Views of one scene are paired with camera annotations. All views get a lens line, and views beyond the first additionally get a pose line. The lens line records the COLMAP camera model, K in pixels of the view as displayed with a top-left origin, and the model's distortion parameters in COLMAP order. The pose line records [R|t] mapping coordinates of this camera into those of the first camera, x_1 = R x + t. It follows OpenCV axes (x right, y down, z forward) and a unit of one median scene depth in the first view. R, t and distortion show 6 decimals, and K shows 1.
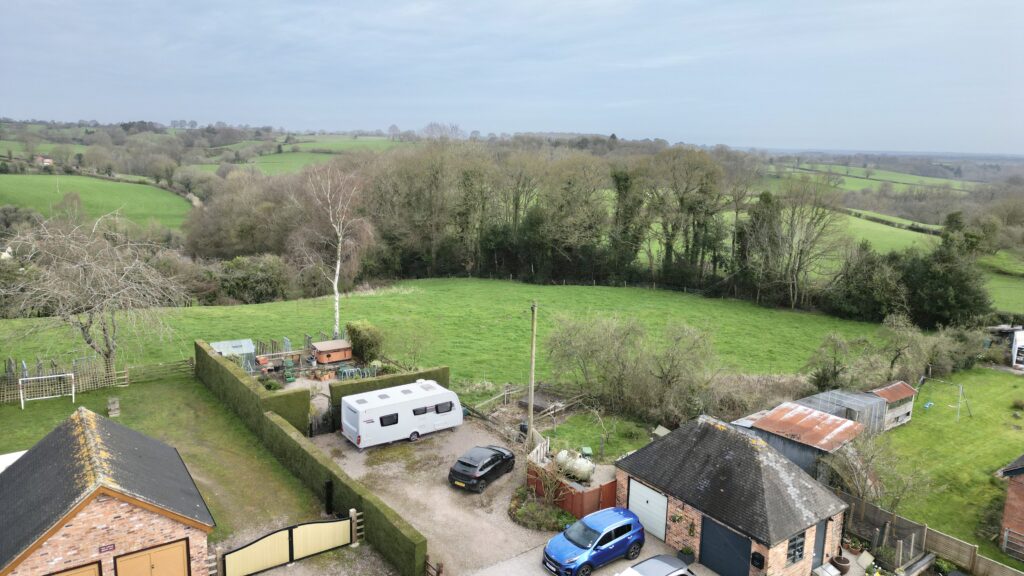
lens RADIAL K [[708.1, 0, 514.4], [0, 708.1, 290.8], [0, 0, 1]] dist [0.098346, -0.118862]
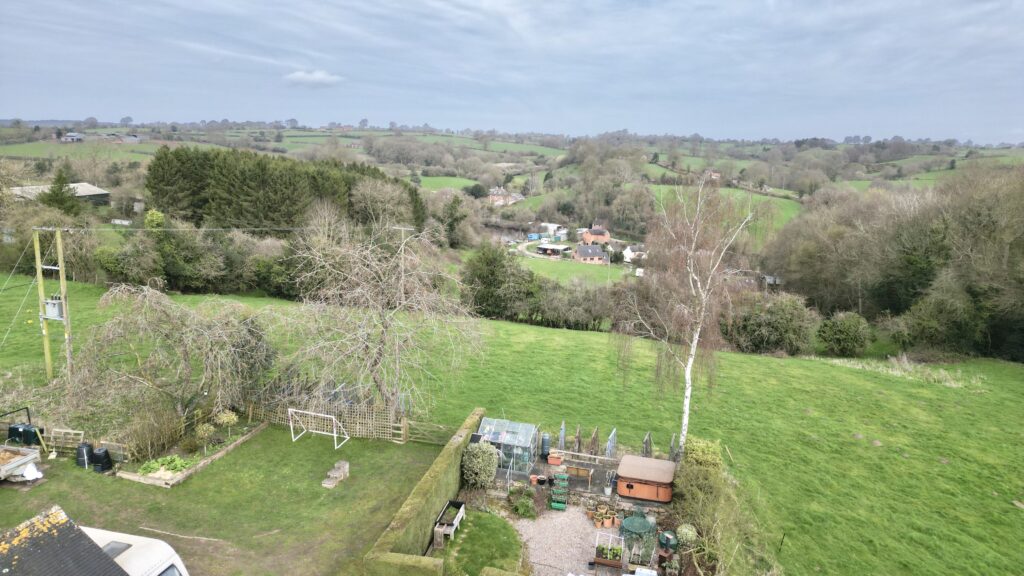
lens RADIAL K [[708.1, 0, 514.4], [0, 708.1, 290.8], [0, 0, 1]] dist [0.098346, -0.118862]
pose [[0.648281, 0.141887, -0.748064, 0.052528], [-0.157898, 0.986178, 0.050214, -0.042280], [0.744849, 0.085565, 0.661724, 0.233890]]
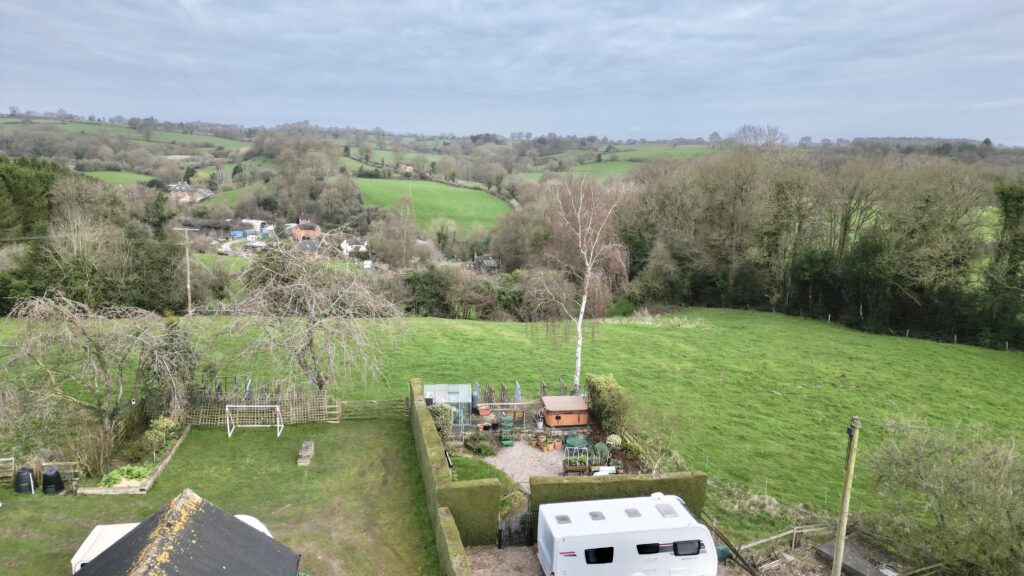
lens RADIAL K [[708.1, 0, 514.4], [0, 708.1, 290.8], [0, 0, 1]] dist [0.098346, -0.118862]
pose [[0.907786, 0.081445, -0.411450, 0.003267], [-0.086036, 0.996265, 0.007386, -0.023279], [0.410514, 0.028695, 0.911403, 0.121839]]
